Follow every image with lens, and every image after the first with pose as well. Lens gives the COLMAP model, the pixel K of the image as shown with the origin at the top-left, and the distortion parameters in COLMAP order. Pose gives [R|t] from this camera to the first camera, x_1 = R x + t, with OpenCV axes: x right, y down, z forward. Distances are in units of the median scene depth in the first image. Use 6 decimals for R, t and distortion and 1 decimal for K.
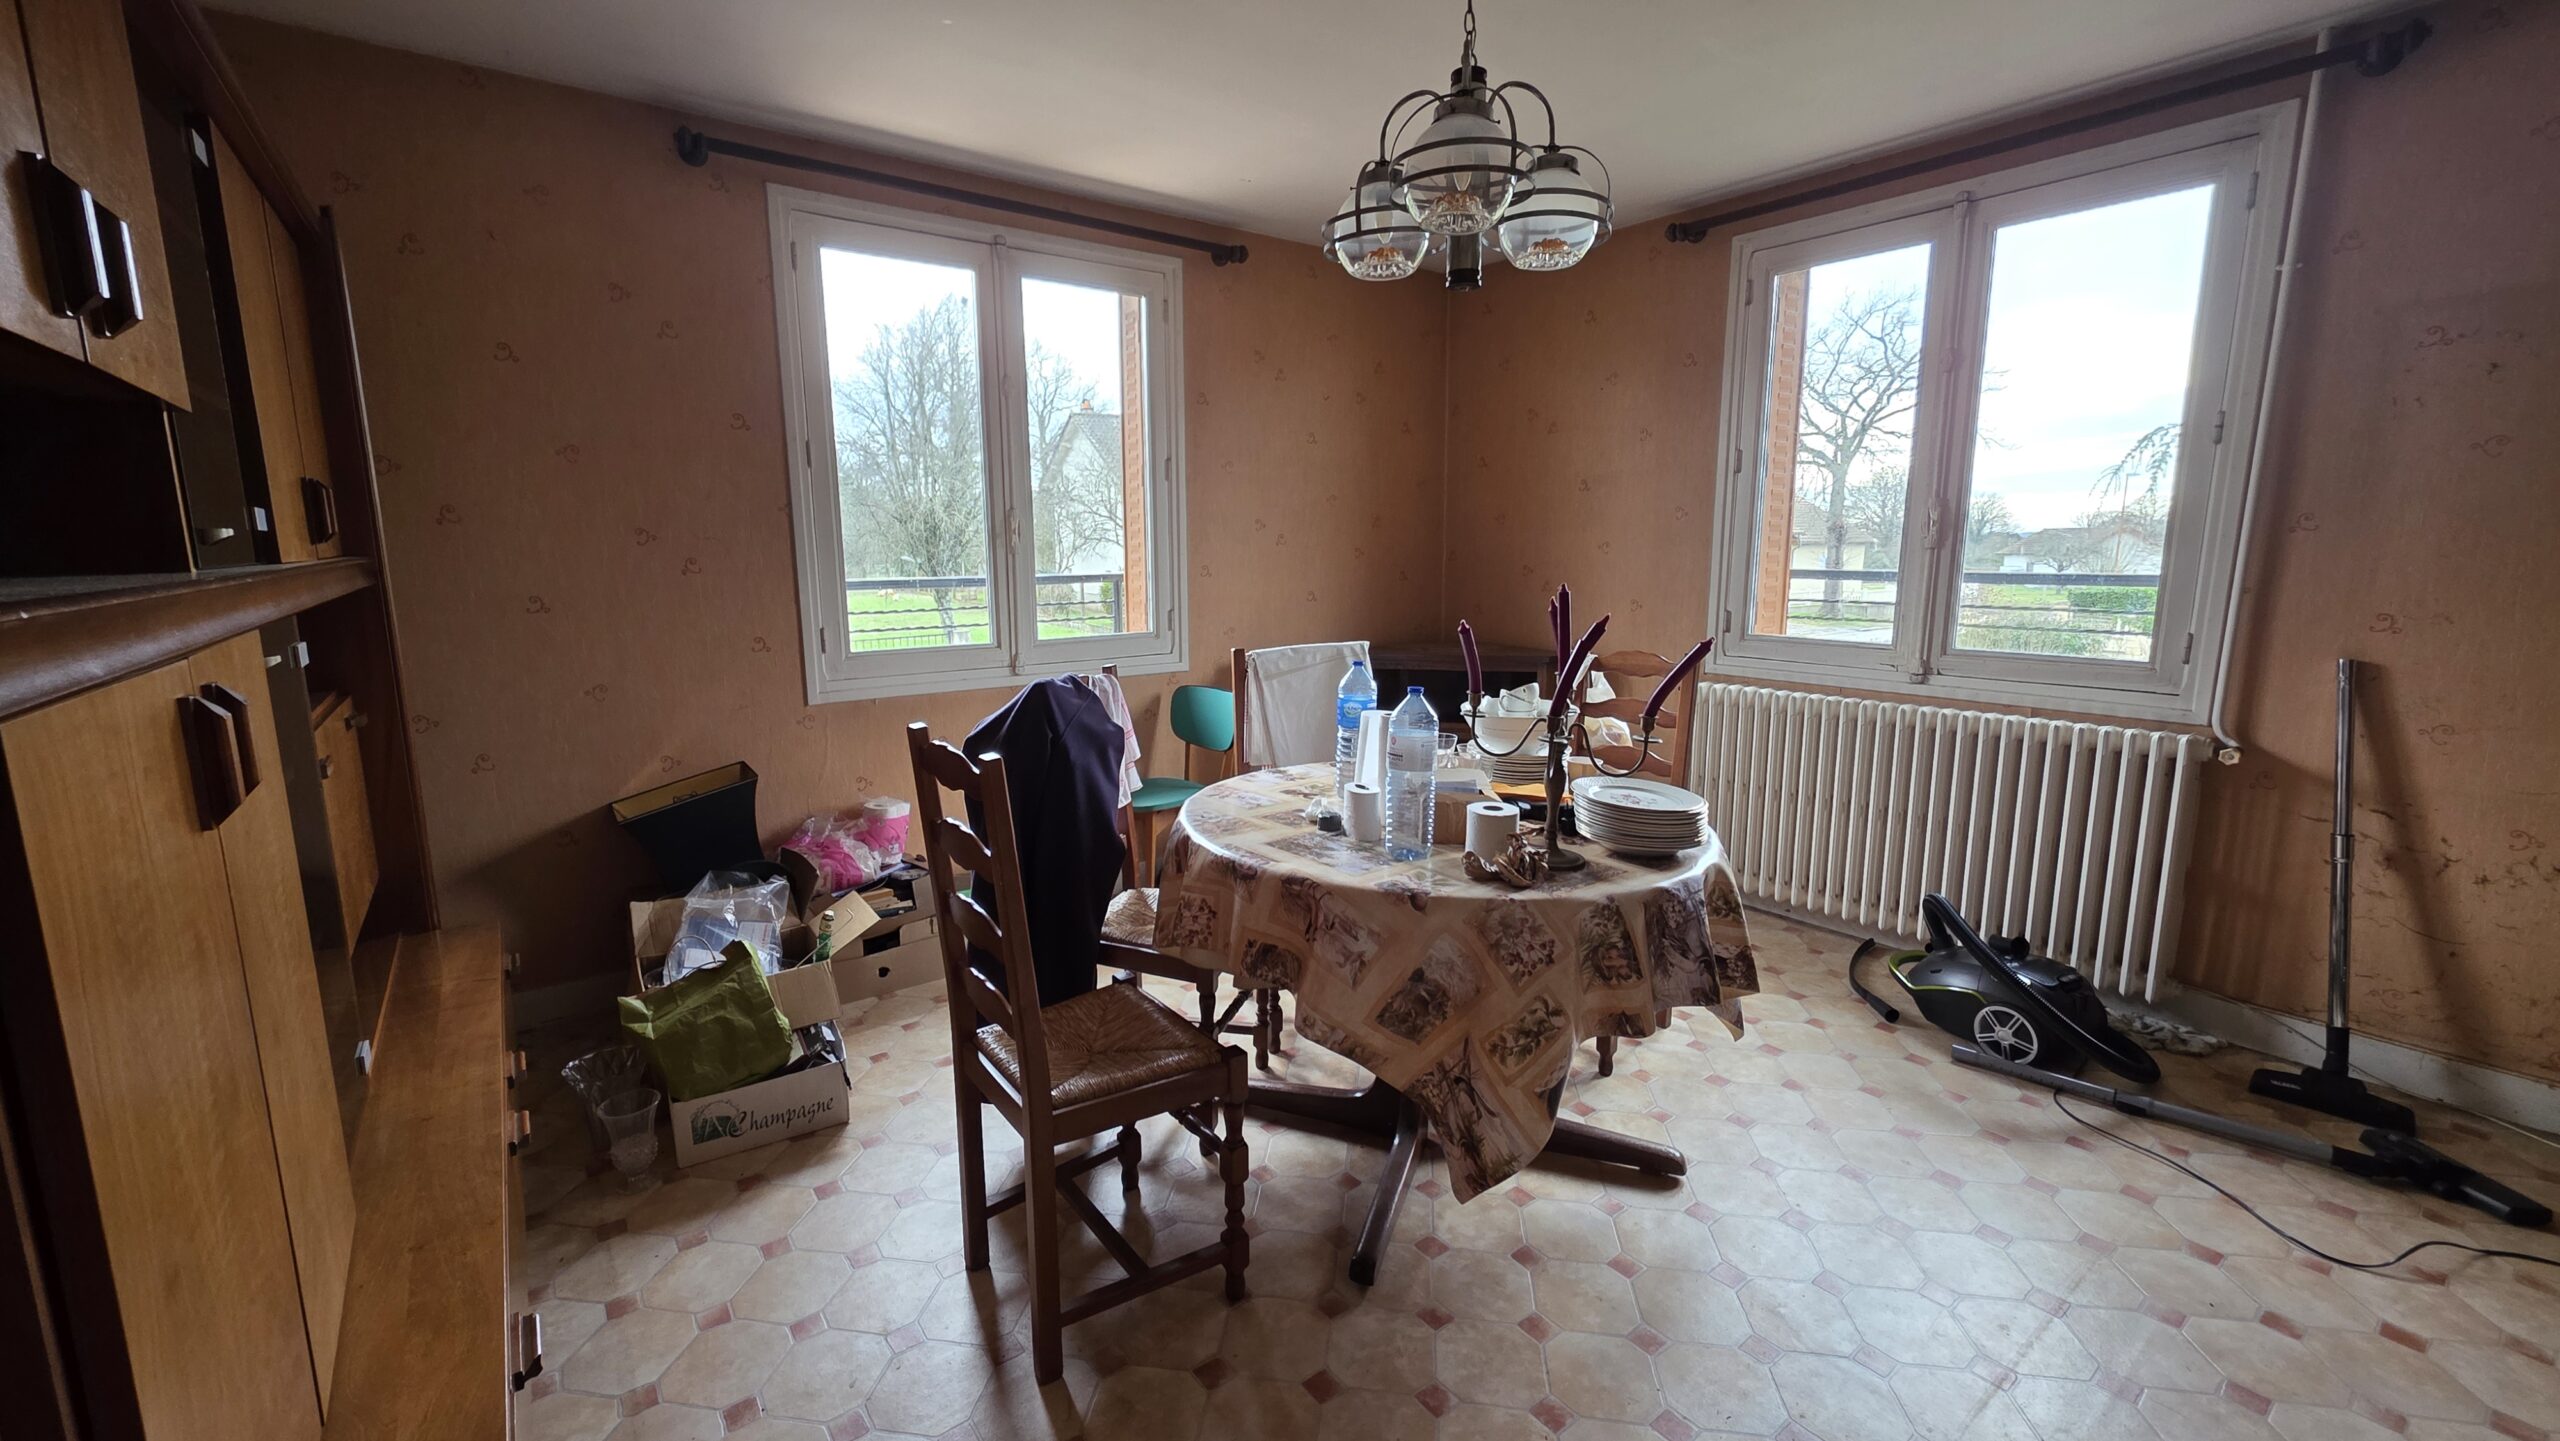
lens RADIAL K [[1012.5, 0, 1276.3], [0, 1012.5, 705.1], [0, 0, 1]] dist [-0.001961, 0.000103]
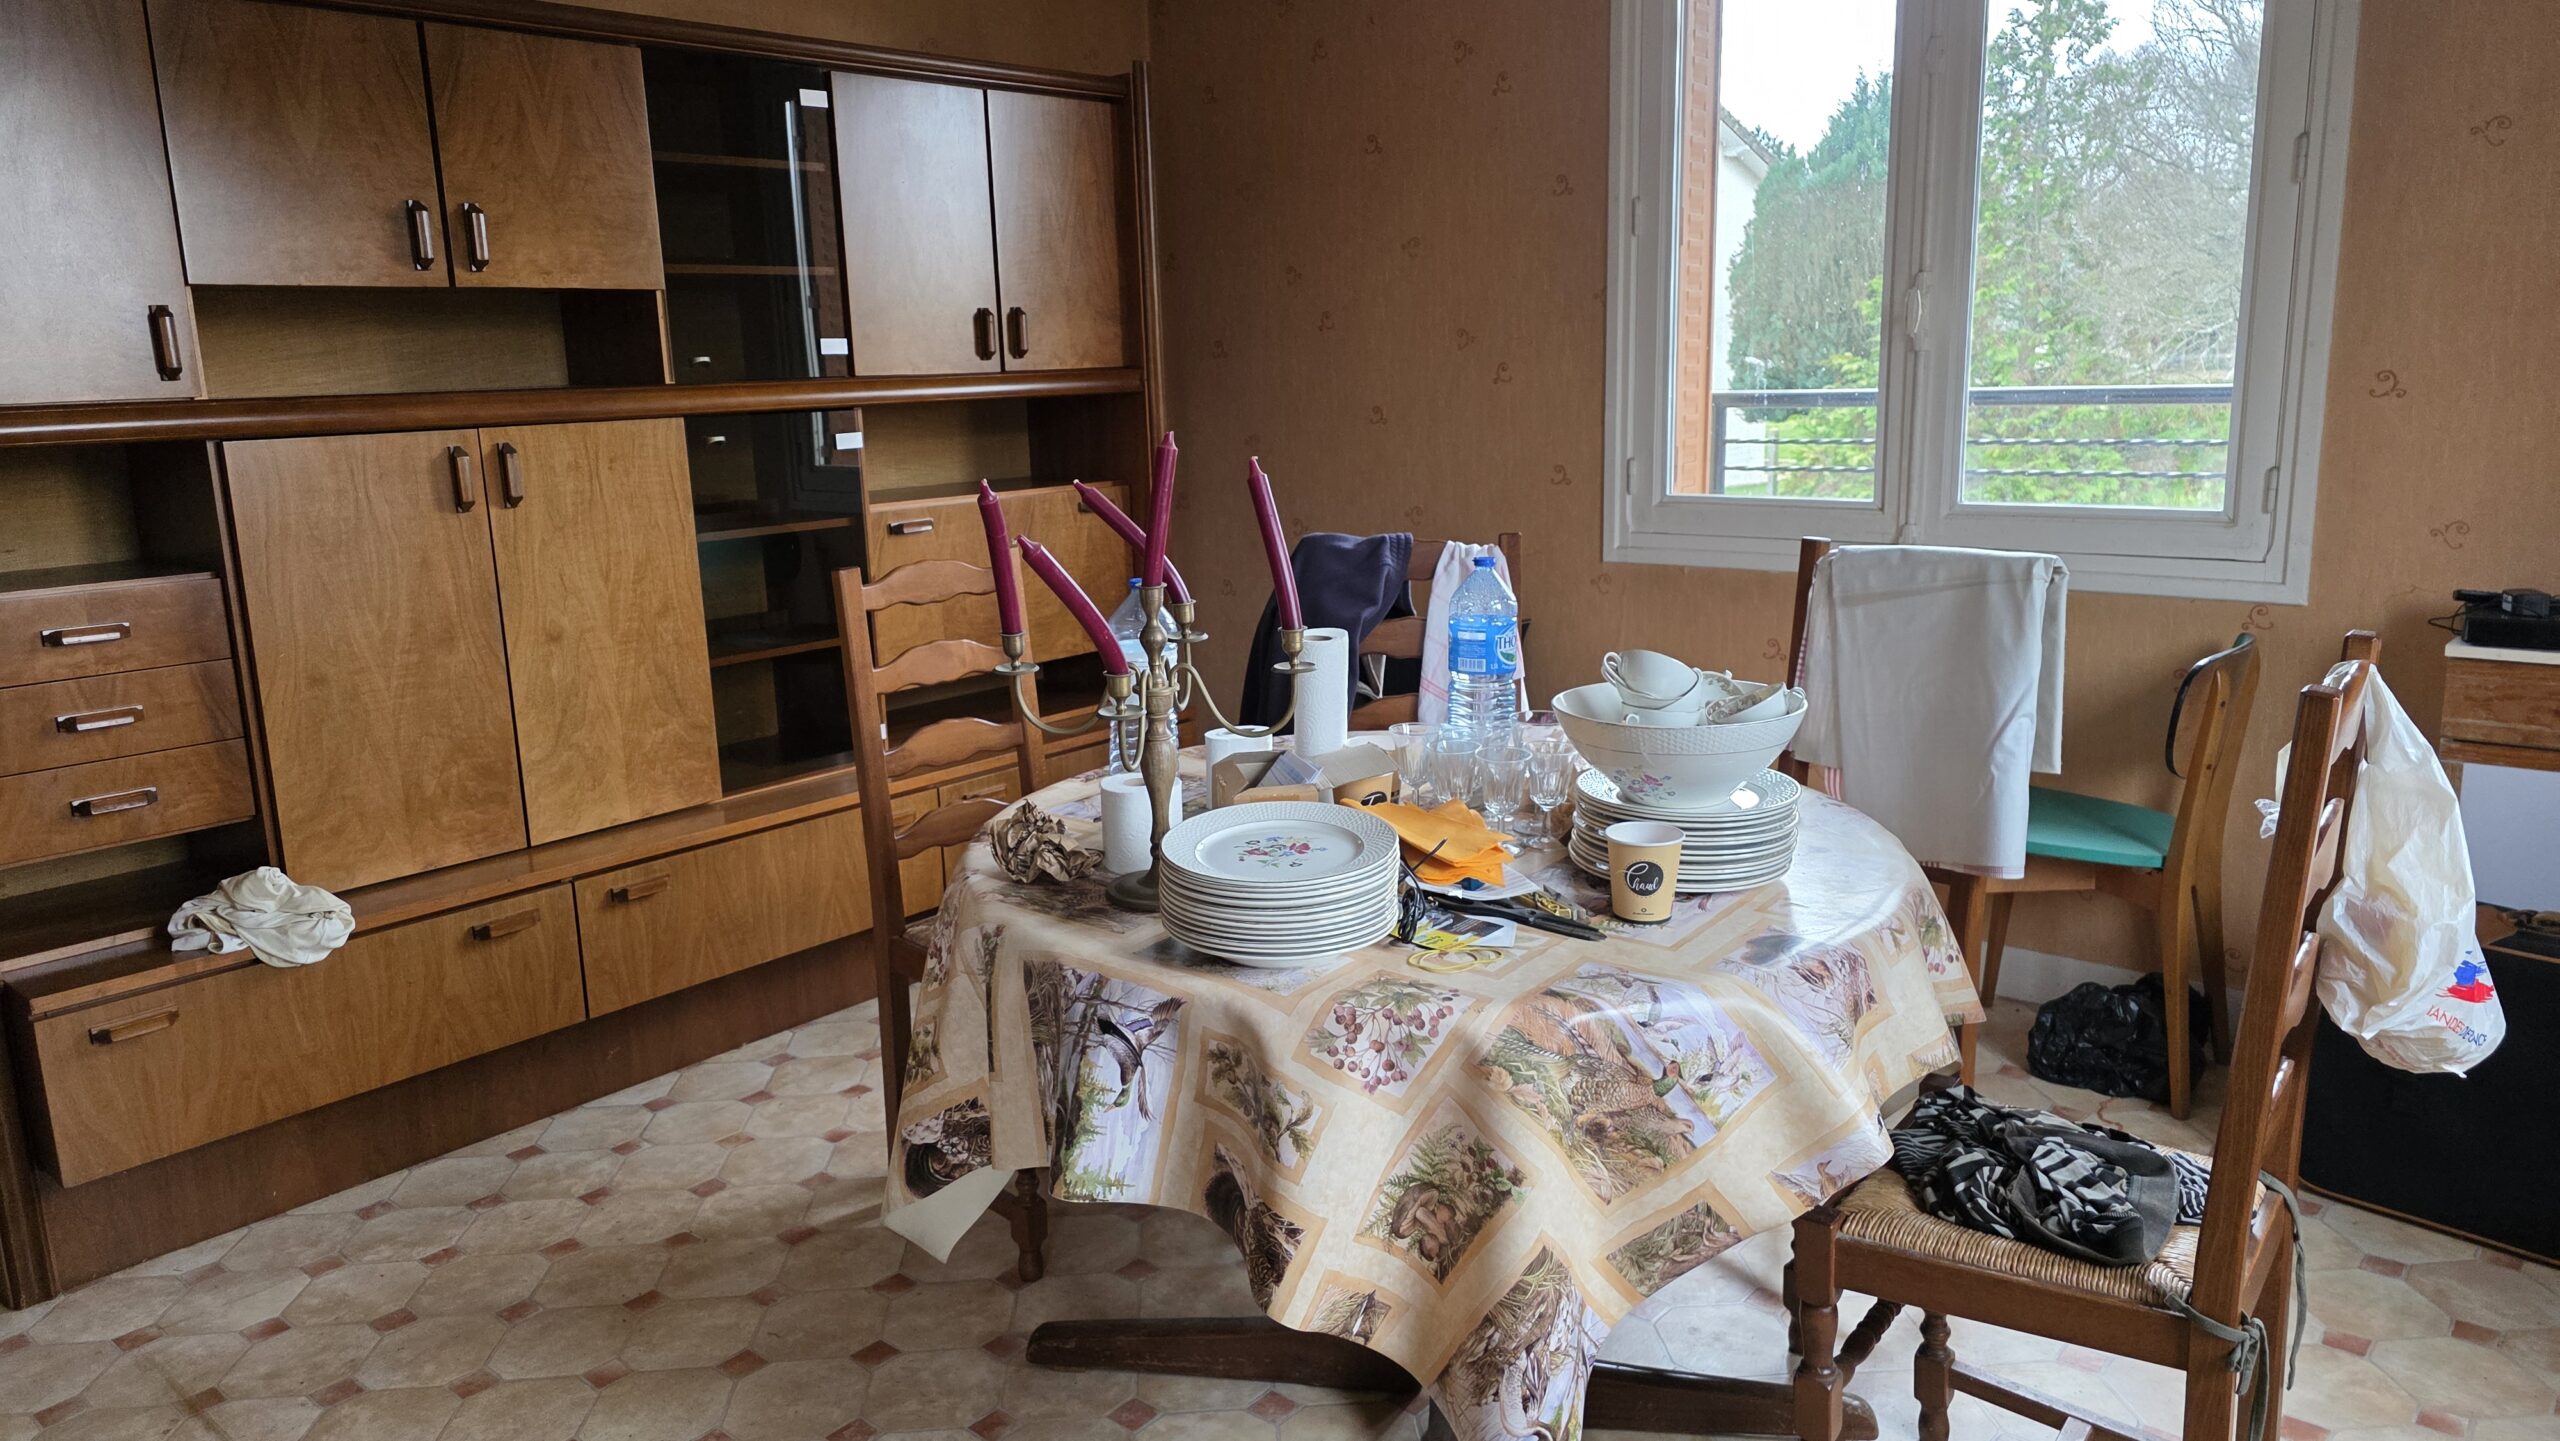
lens RADIAL K [[1702.2, 0, 1269.9], [0, 1702.2, 721.5], [0, 0, 1]] dist [0.051243, -0.002744]
pose [[0.208311, 0.202138, -0.956947, 0.893916], [-0.130067, 0.975445, 0.177732, -0.096606], [0.969376, 0.087444, 0.229487, 0.602195]]
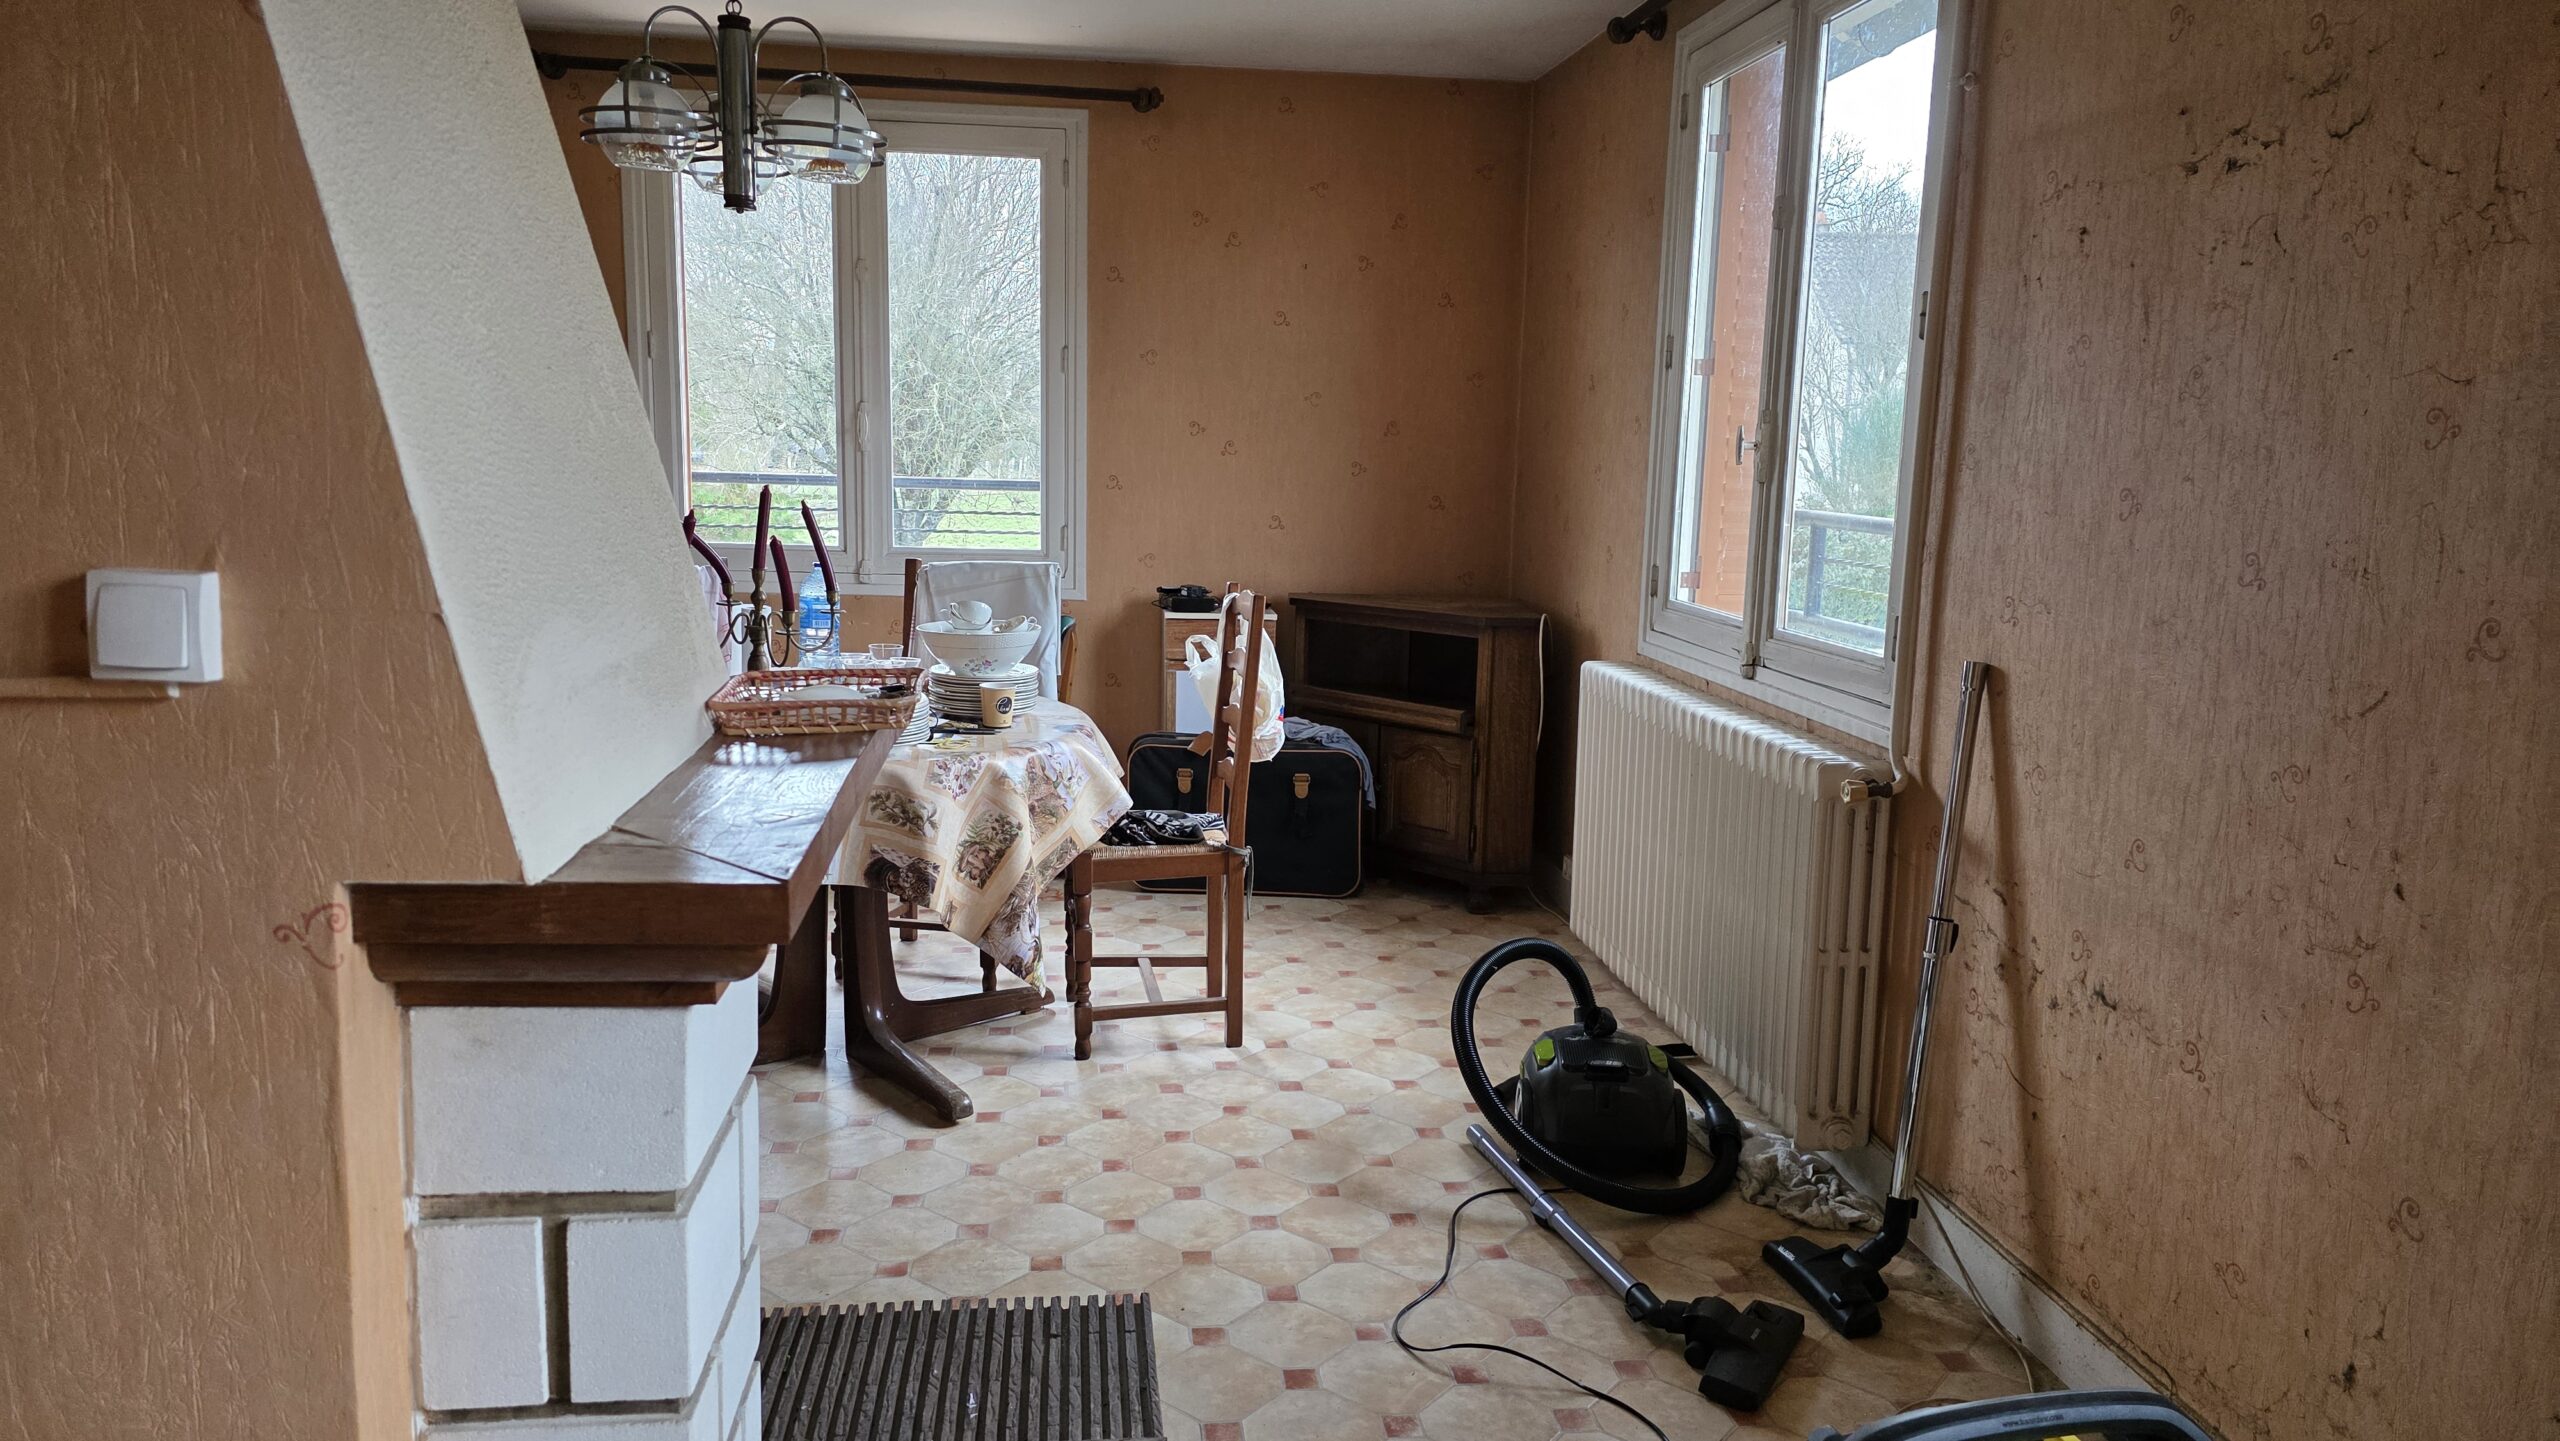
lens RADIAL K [[1702.2, 0, 1276.0], [0, 1702.2, 707.5], [0, 0, 1]] dist [0.051243, -0.002744]
pose [[0.862891, 0.105790, -0.494193, 1.186834], [-0.110882, 0.993650, 0.019101, 0.014686], [0.493076, 0.038315, 0.869142, -0.217181]]
